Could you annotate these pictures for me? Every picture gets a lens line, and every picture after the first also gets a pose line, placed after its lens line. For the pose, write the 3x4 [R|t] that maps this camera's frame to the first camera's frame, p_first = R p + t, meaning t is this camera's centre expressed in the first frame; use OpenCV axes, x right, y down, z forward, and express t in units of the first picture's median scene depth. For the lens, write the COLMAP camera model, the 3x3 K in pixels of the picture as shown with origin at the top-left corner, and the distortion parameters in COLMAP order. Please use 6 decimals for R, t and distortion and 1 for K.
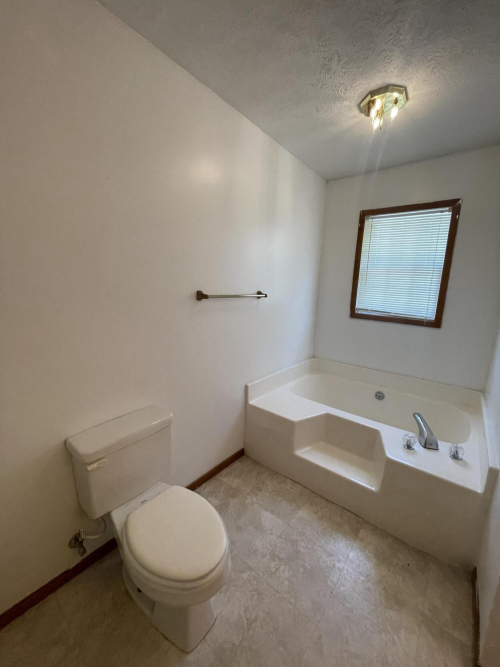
lens RADIAL K [[269.2, 0, 250.0], [0, 269.2, 333.5], [0, 0, 1]] dist [-0.001782, -0.000512]
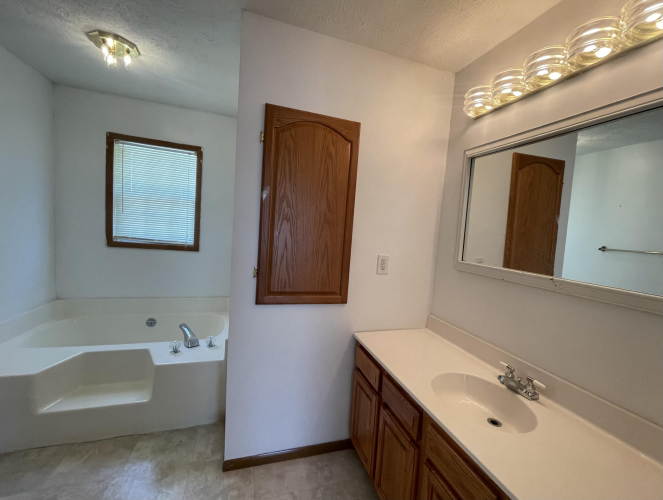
lens RADIAL K [[279.5, 0, 332.2], [0, 279.5, 253.2], [0, 0, 1]] dist [-0.000604, 0.000554]
pose [[0.523244, -0.071595, 0.849170, -0.056751], [0.100259, 0.994716, 0.022088, 0.032111], [-0.846265, 0.073579, 0.527657, -0.246168]]
